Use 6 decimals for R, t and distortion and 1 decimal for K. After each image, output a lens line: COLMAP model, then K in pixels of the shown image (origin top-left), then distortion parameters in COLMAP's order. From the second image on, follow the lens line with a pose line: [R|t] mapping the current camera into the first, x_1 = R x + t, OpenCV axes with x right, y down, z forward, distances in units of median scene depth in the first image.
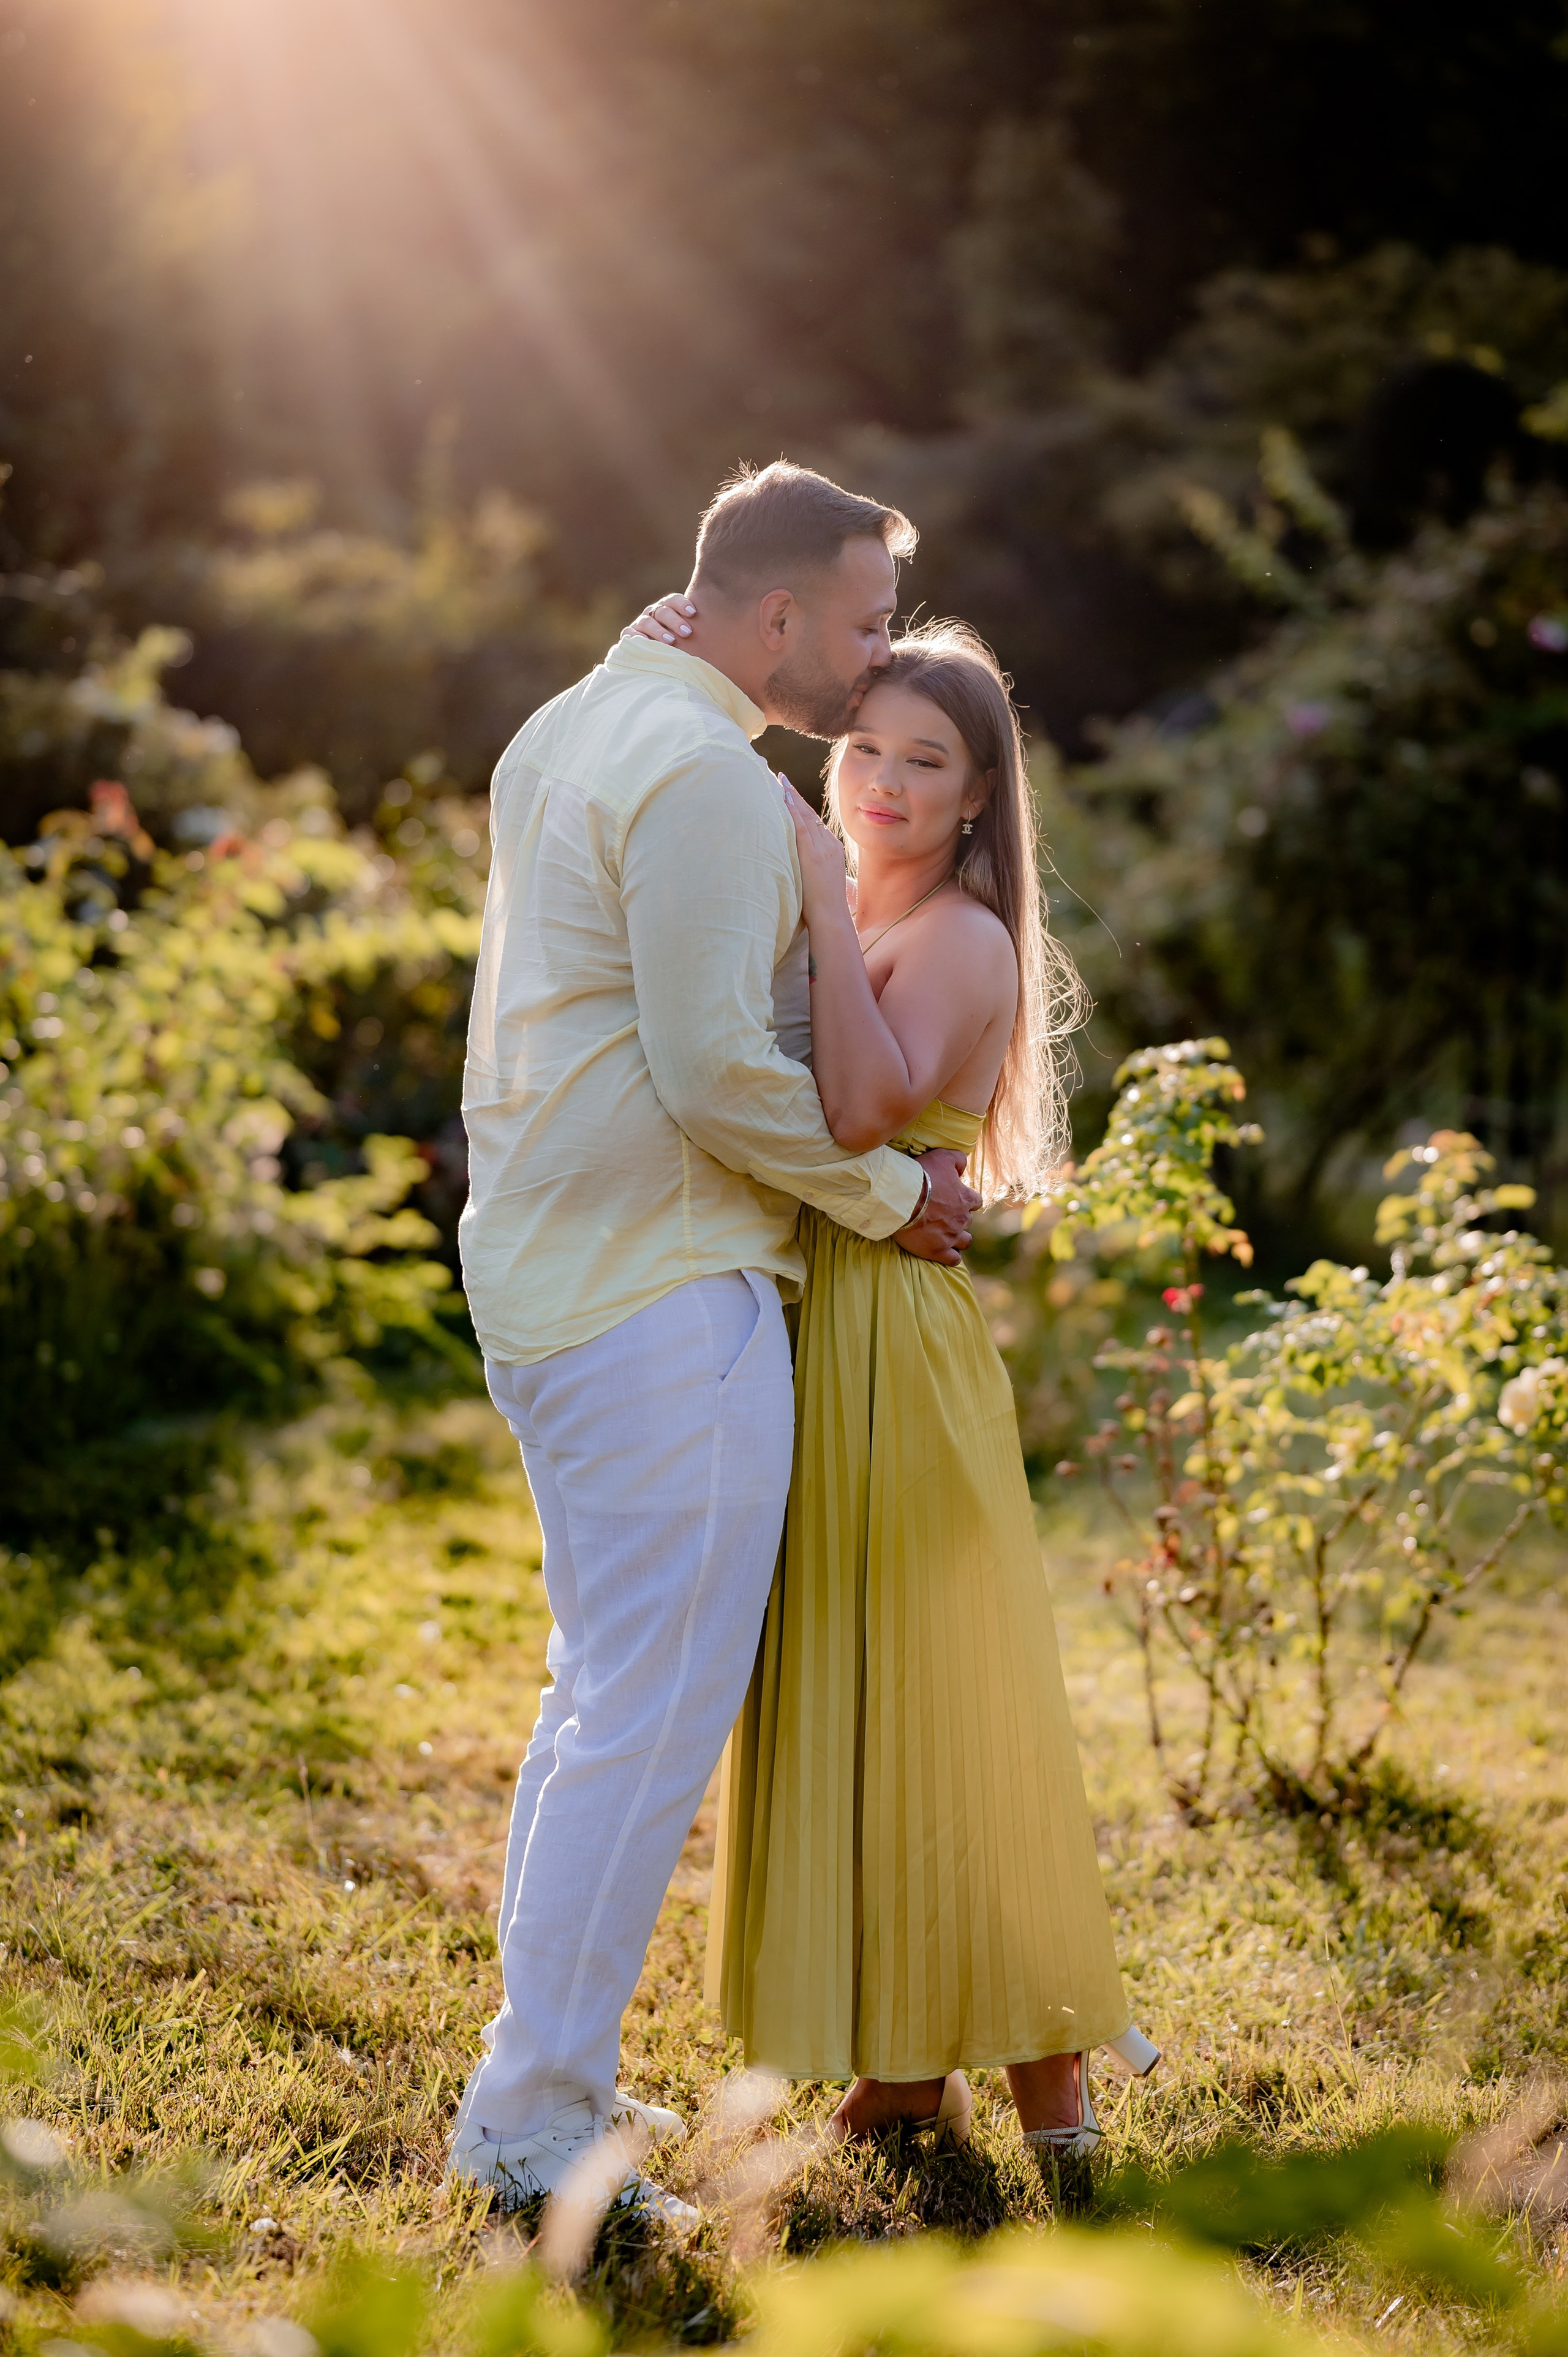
lens RADIAL K [[5663.9, 0, 784.0], [0, 5663.9, 1178.5], [0, 0, 1]] dist [0.007583, -0.131843]
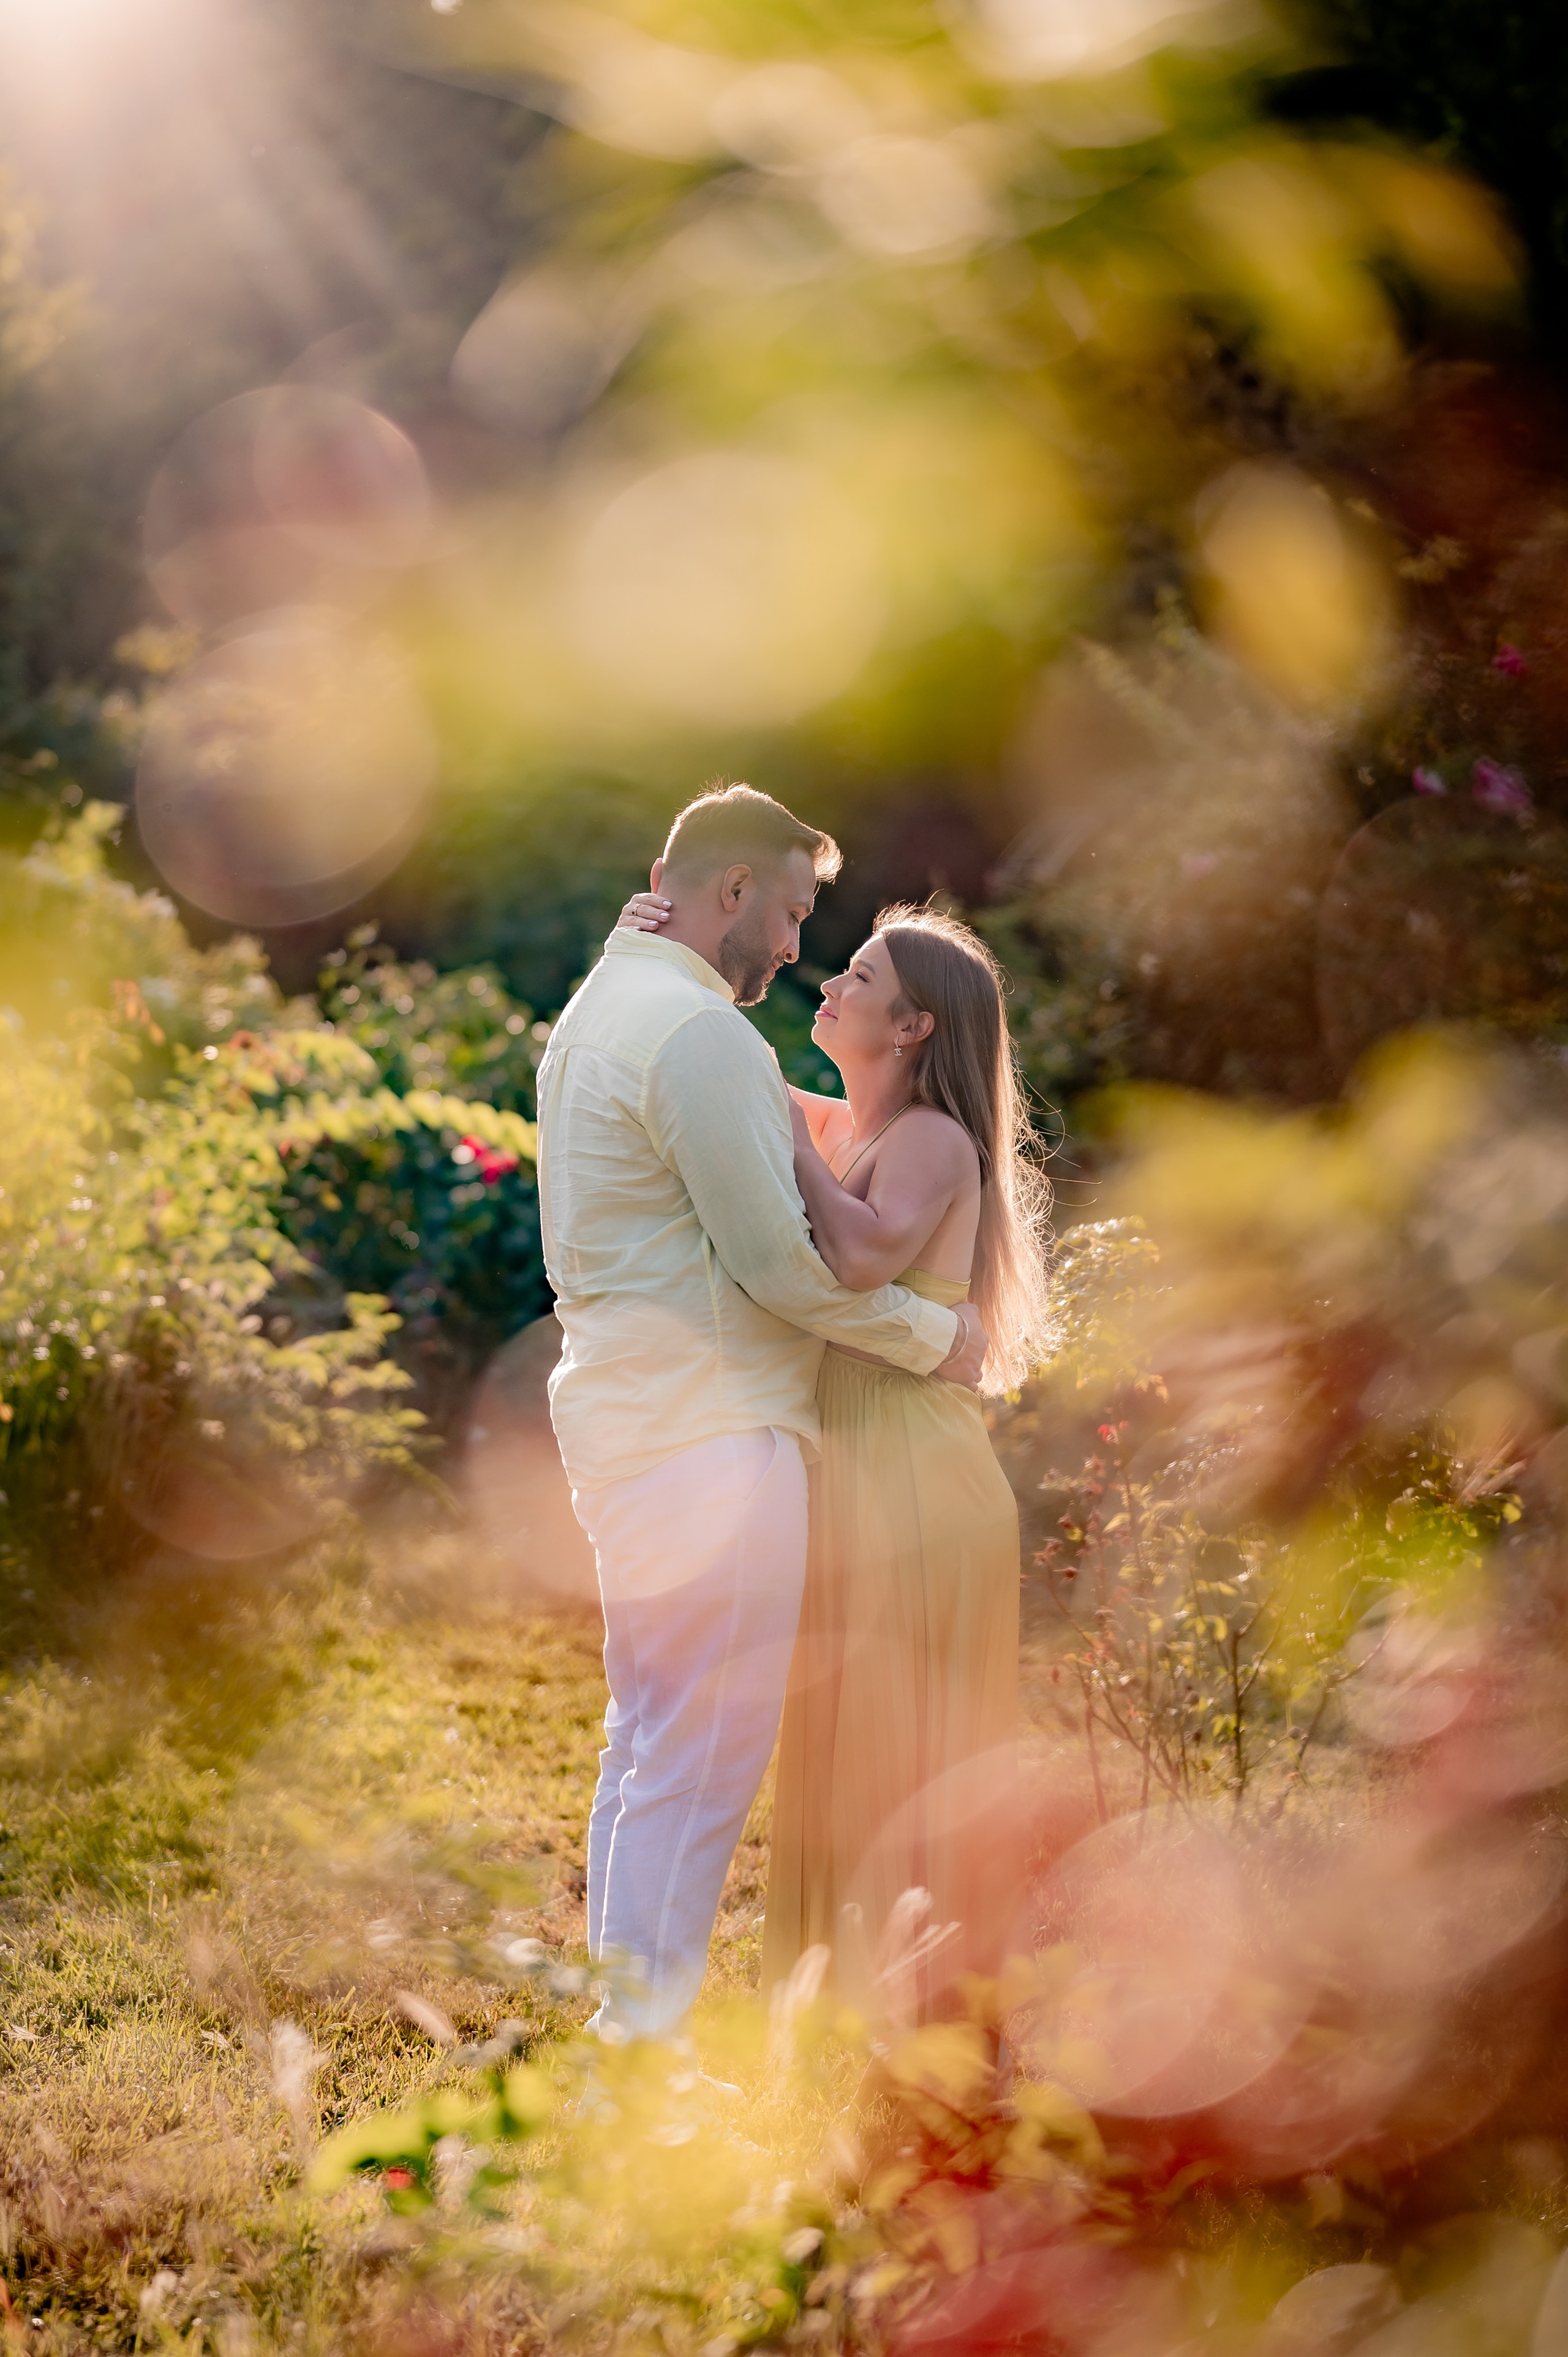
lens RADIAL K [[6003.1, 0, 784.0], [0, 6003.1, 1178.5], [0, 0, 1]] dist [0.003285, 0.539858]
pose [[0.999568, -0.018450, 0.022856, -0.025325], [0.018900, 0.999628, -0.019647, -0.008021], [-0.022486, 0.020070, 0.999546, -0.244302]]
